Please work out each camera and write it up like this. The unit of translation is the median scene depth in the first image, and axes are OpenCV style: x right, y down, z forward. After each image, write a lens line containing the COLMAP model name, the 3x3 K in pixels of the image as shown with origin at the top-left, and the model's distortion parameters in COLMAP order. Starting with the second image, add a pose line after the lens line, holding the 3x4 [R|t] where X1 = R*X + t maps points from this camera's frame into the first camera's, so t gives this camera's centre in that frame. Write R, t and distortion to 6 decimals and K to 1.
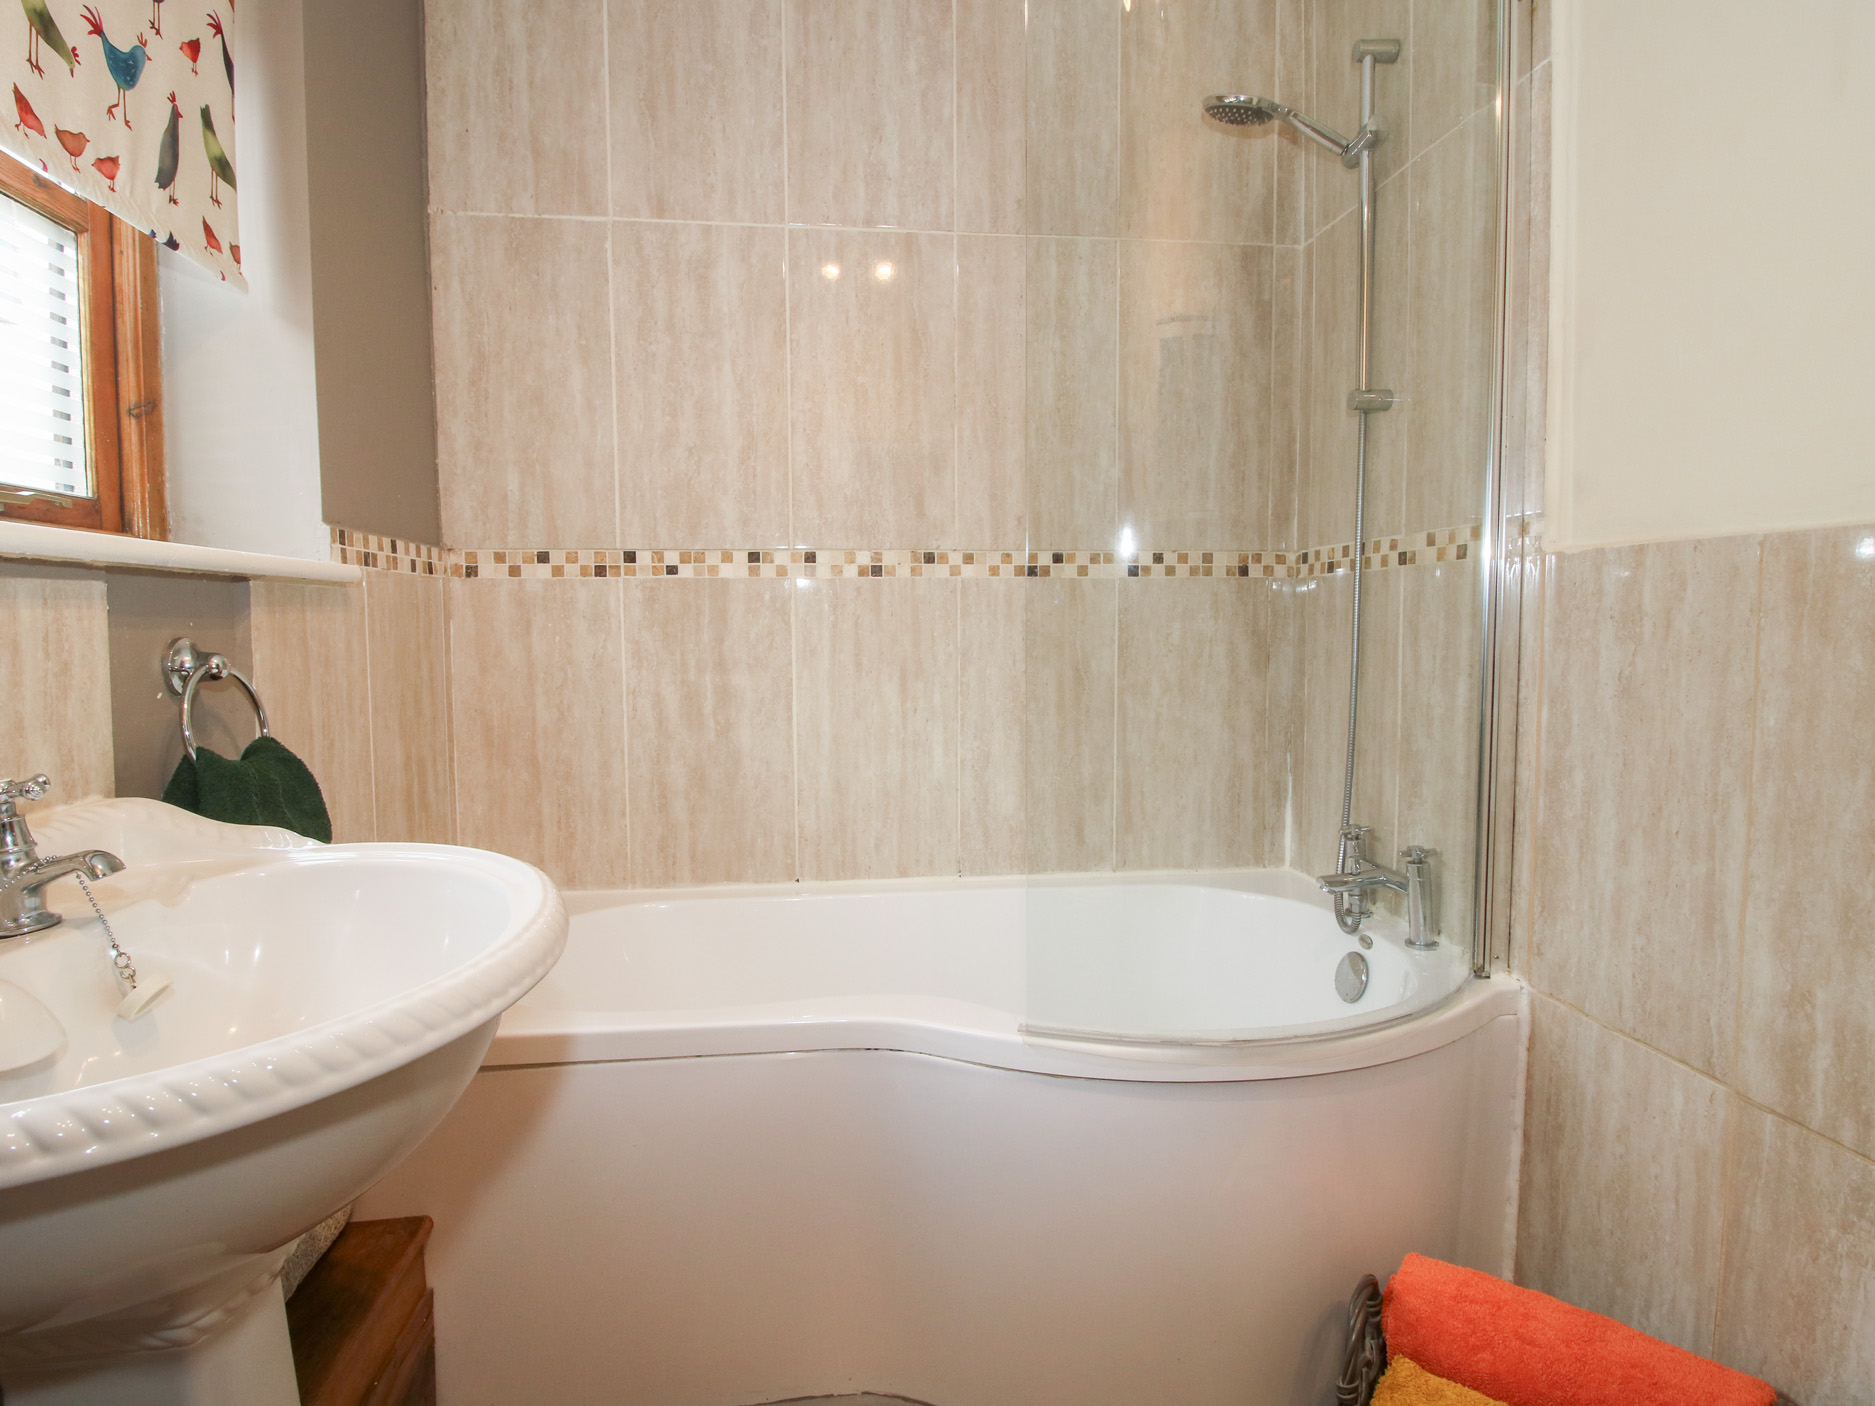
lens RADIAL K [[1005.7, 0, 926.2], [0, 1005.7, 690.6], [0, 0, 1]] dist [0.003636, -0.015980]
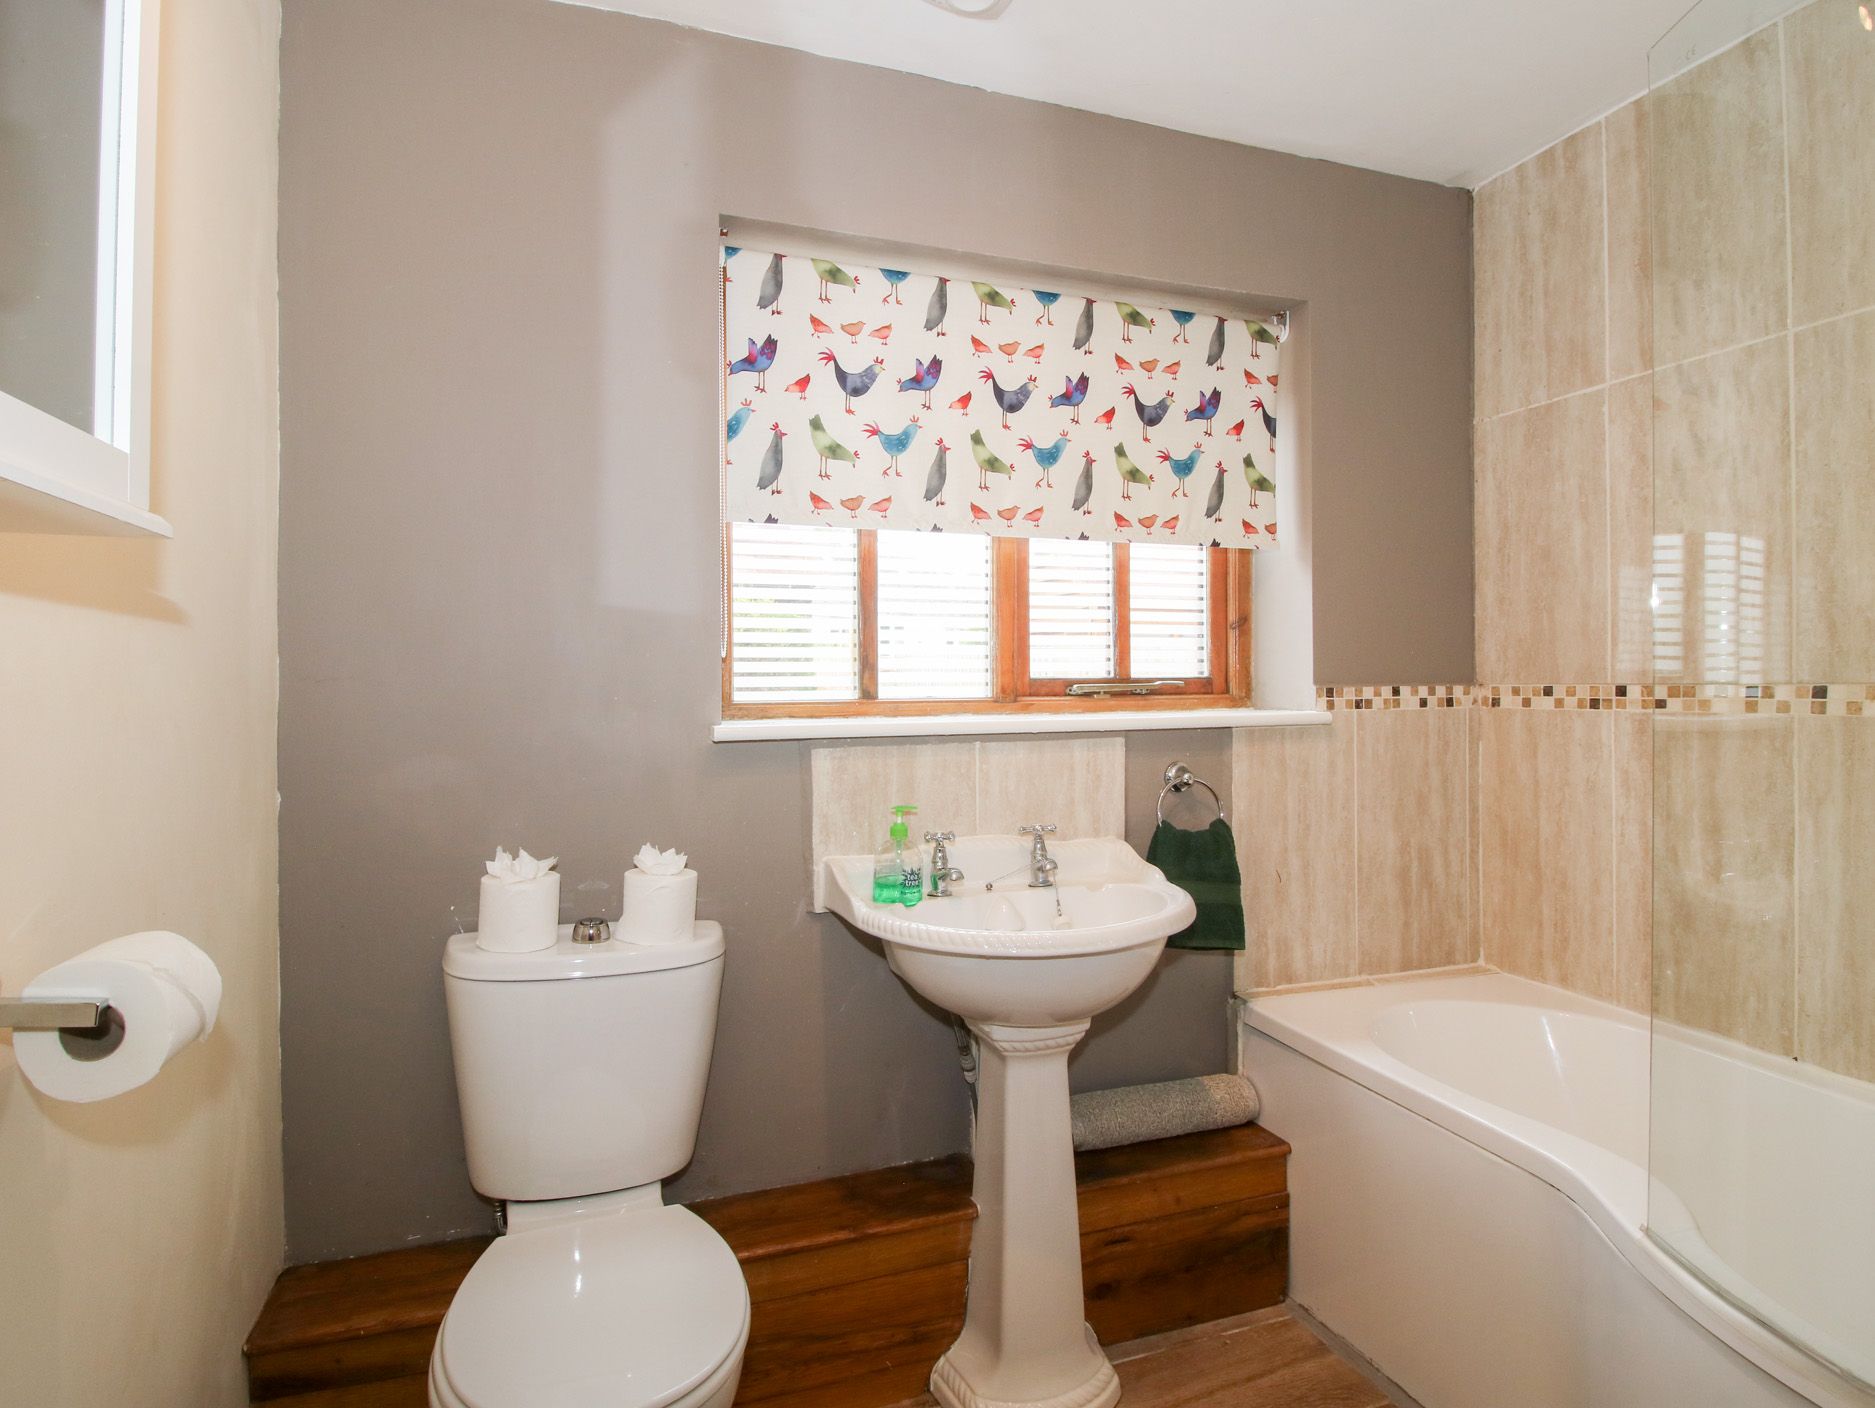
lens RADIAL K [[1005.7, 0, 926.2], [0, 1005.7, 691.6], [0, 0, 1]] dist [0.003636, -0.015980]
pose [[0.201603, 0.017816, -0.979305, 0.601300], [-0.057994, 0.998298, 0.006223, -0.097789], [0.977749, 0.055540, 0.202293, 0.071931]]
